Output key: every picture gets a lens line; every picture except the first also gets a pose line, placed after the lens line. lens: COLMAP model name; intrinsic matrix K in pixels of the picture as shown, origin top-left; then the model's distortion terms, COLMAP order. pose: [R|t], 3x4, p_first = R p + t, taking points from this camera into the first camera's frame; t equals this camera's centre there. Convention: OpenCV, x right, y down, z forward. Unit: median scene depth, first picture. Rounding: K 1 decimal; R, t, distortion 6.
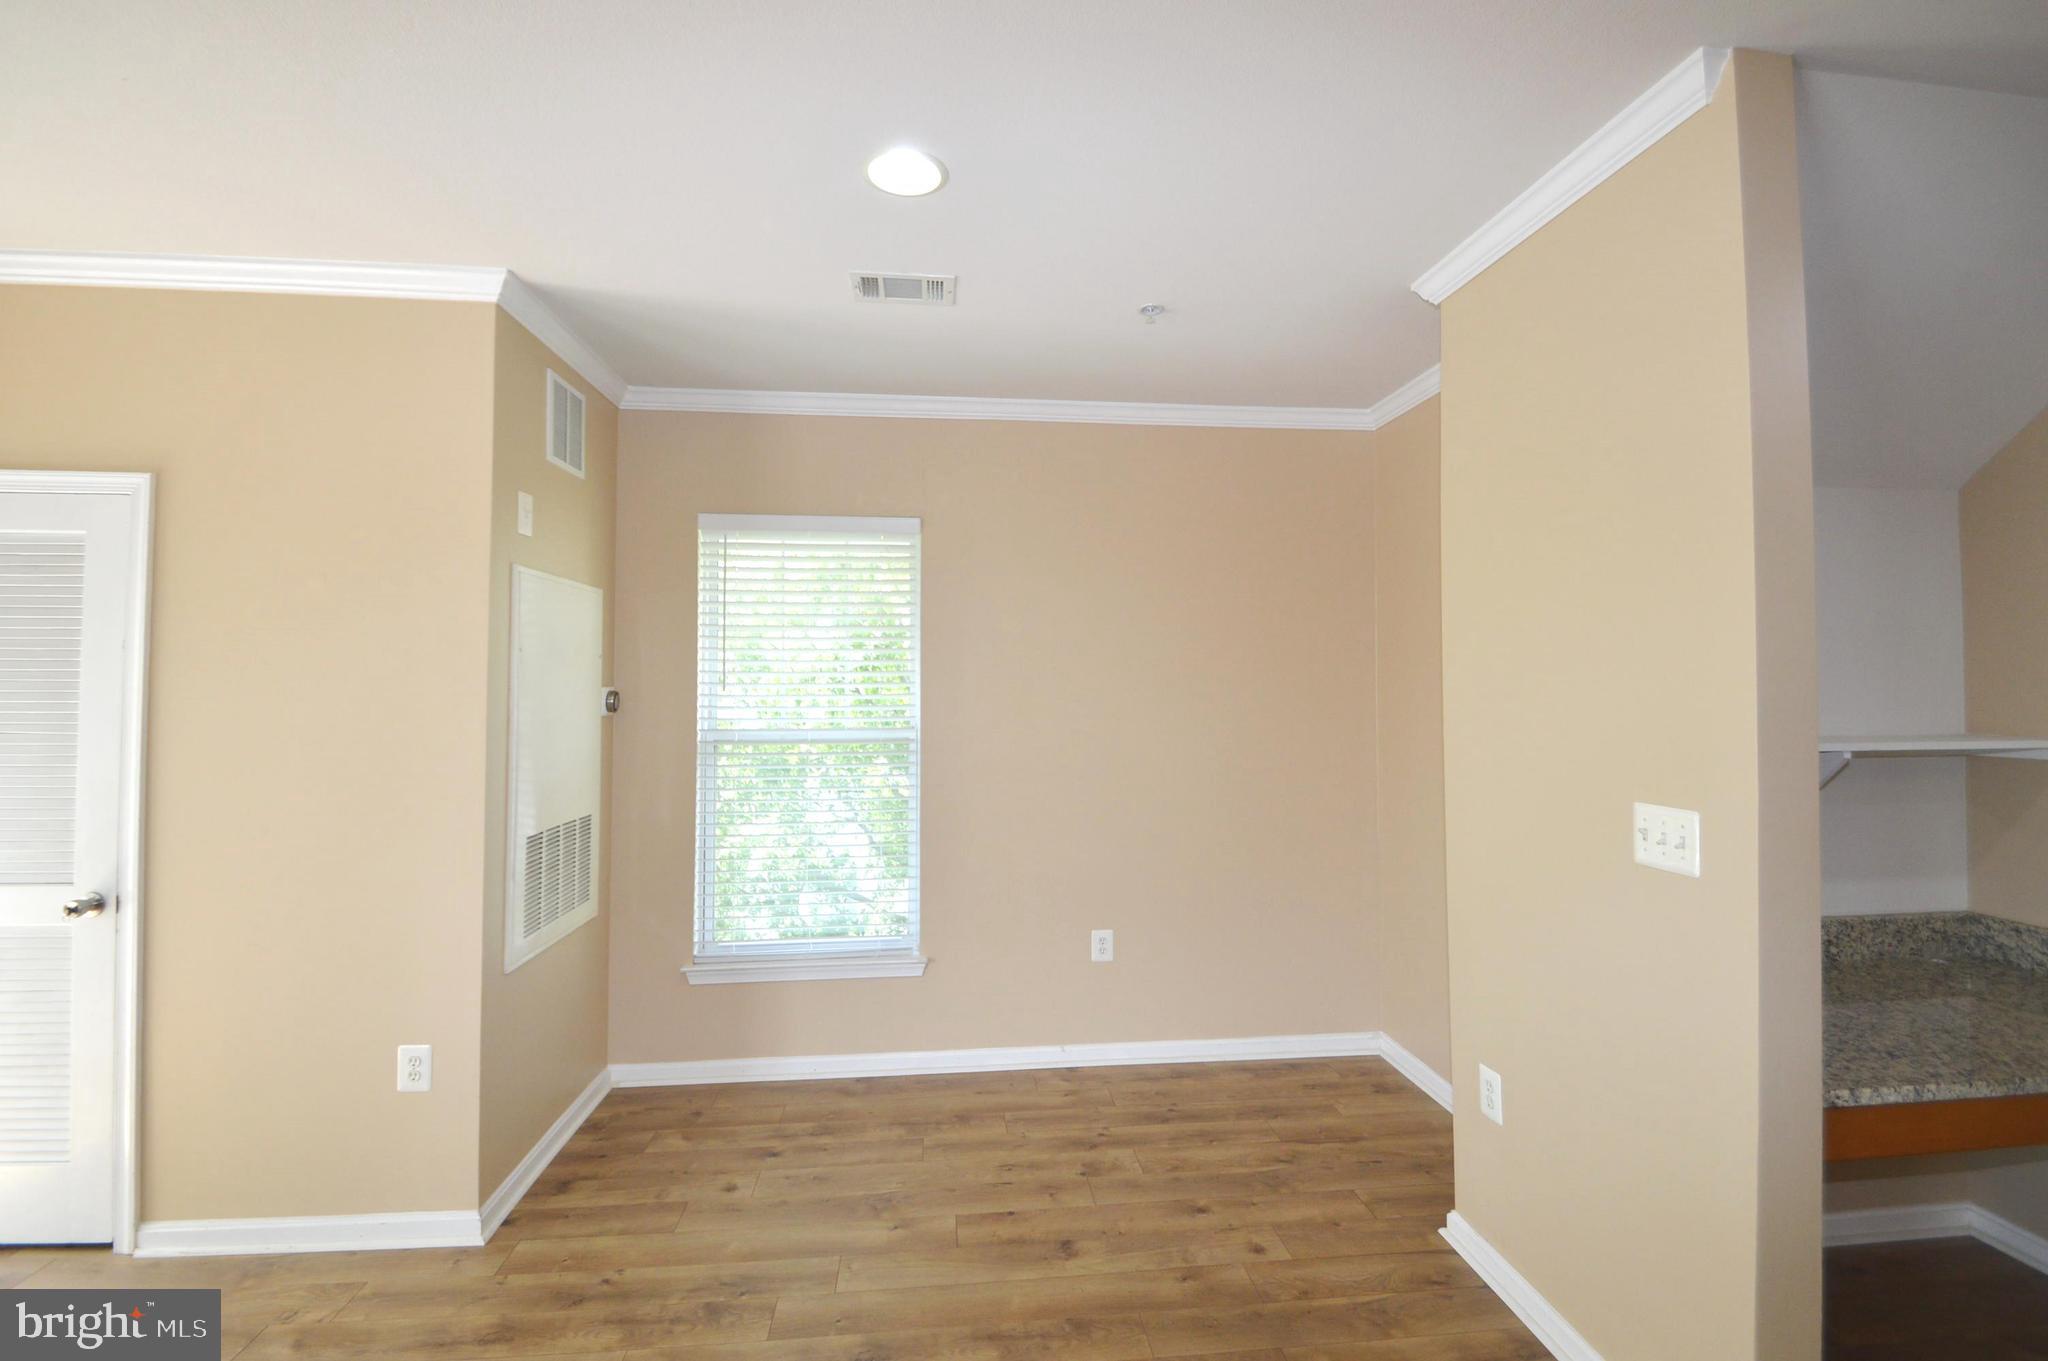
lens RADIAL K [[909.9, 0, 1028.5], [0, 909.9, 660.6], [0, 0, 1]] dist [0.011903, -0.015402]
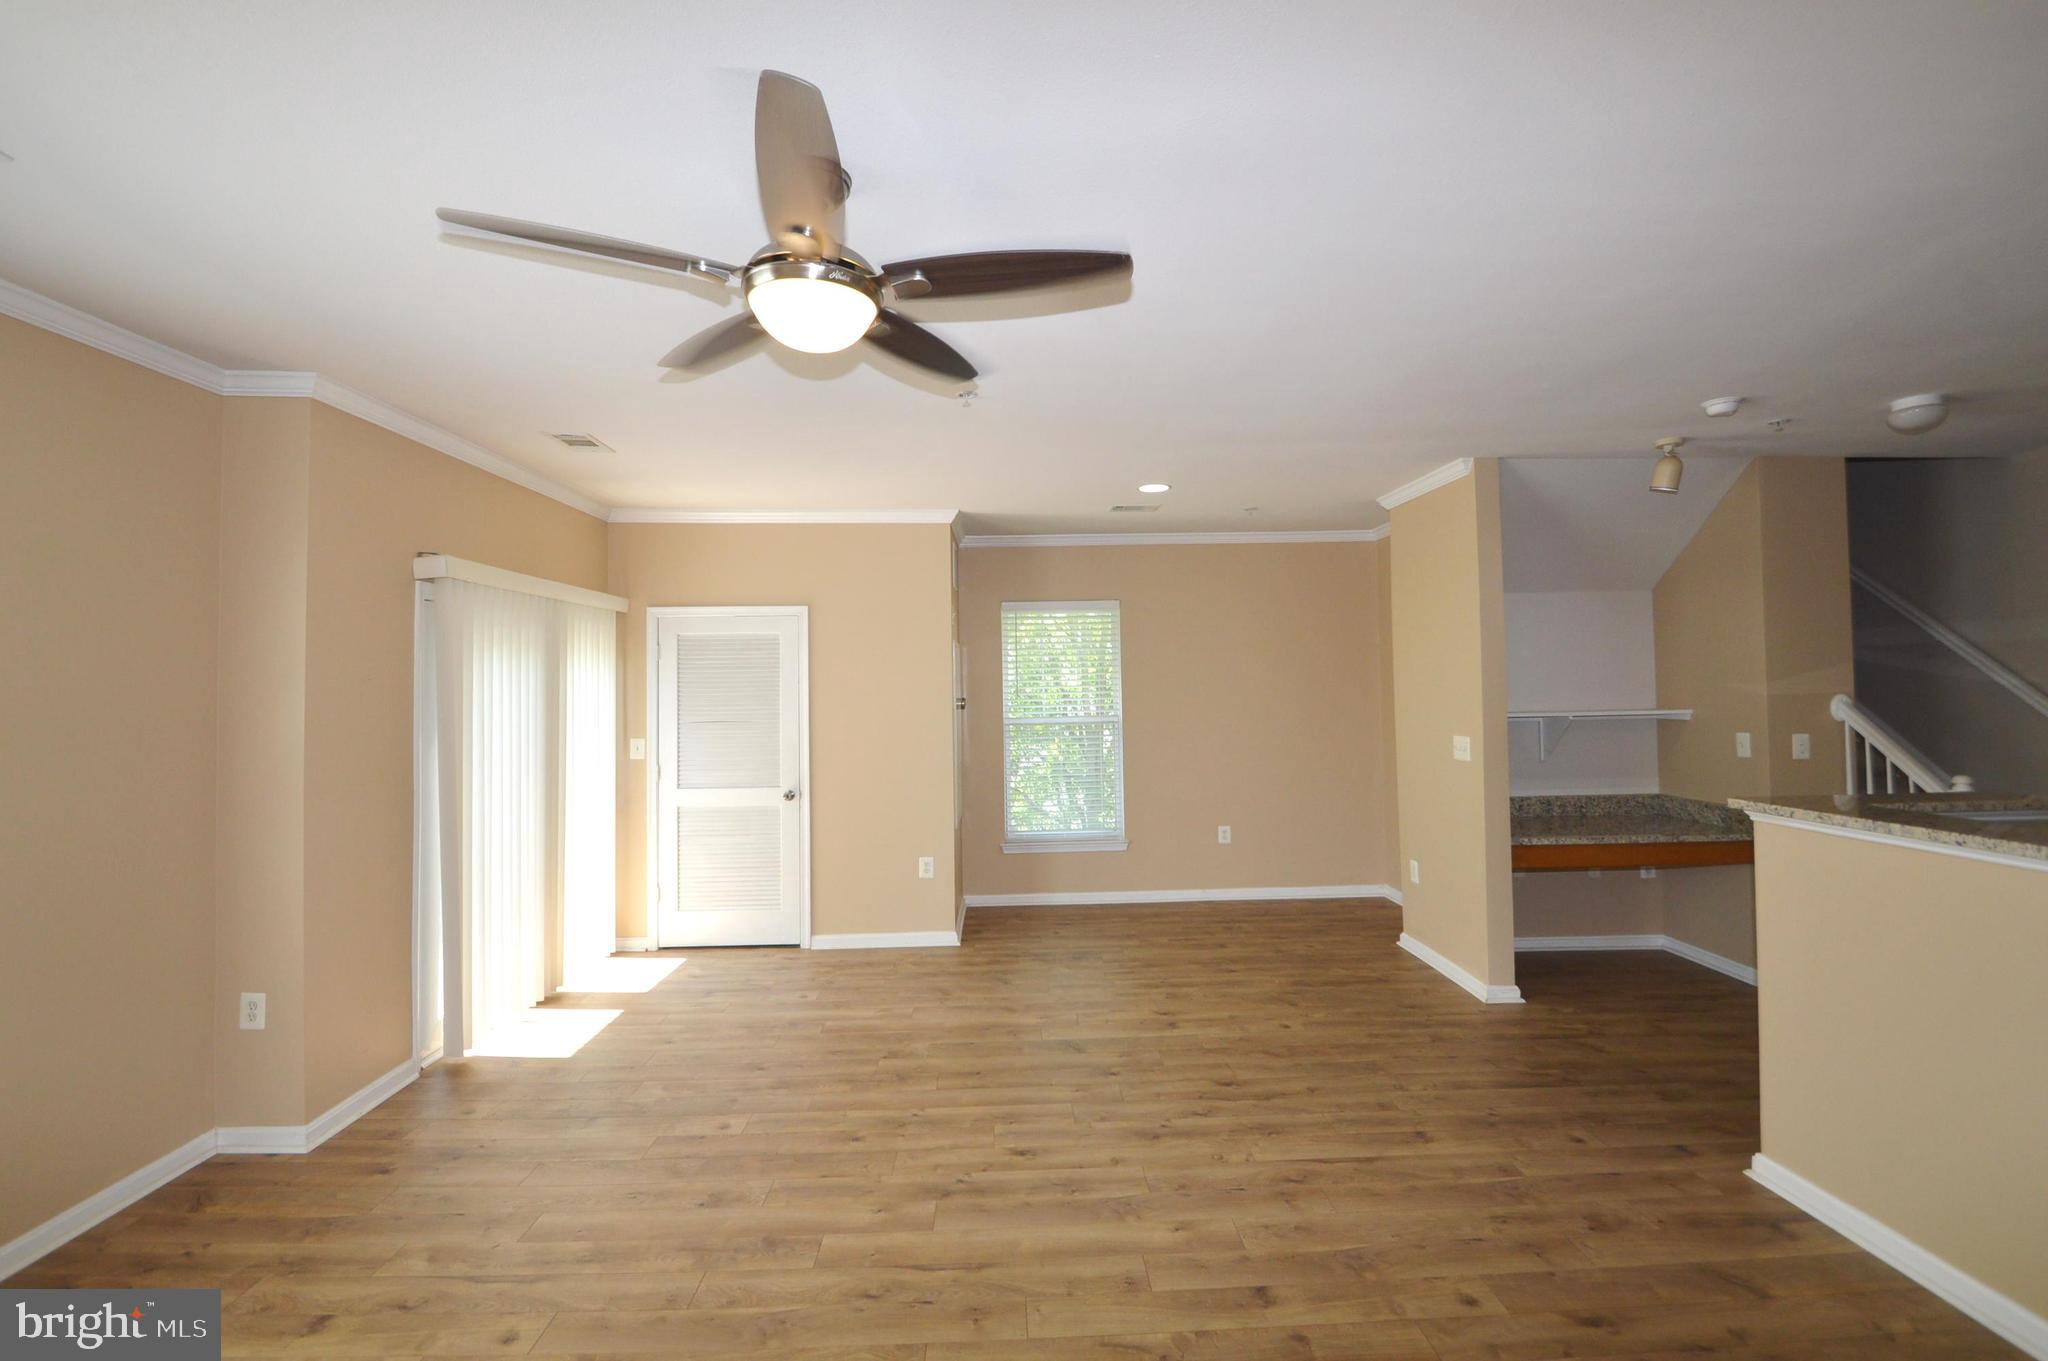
lens RADIAL K [[909.9, 0, 1028.2], [0, 909.9, 665.8], [0, 0, 1]] dist [0.011903, -0.015402]
pose [[0.997035, -0.019577, -0.074420, -0.237827], [0.020093, 0.999779, 0.006200, -0.057640], [0.074282, -0.007677, 0.997208, -1.178303]]
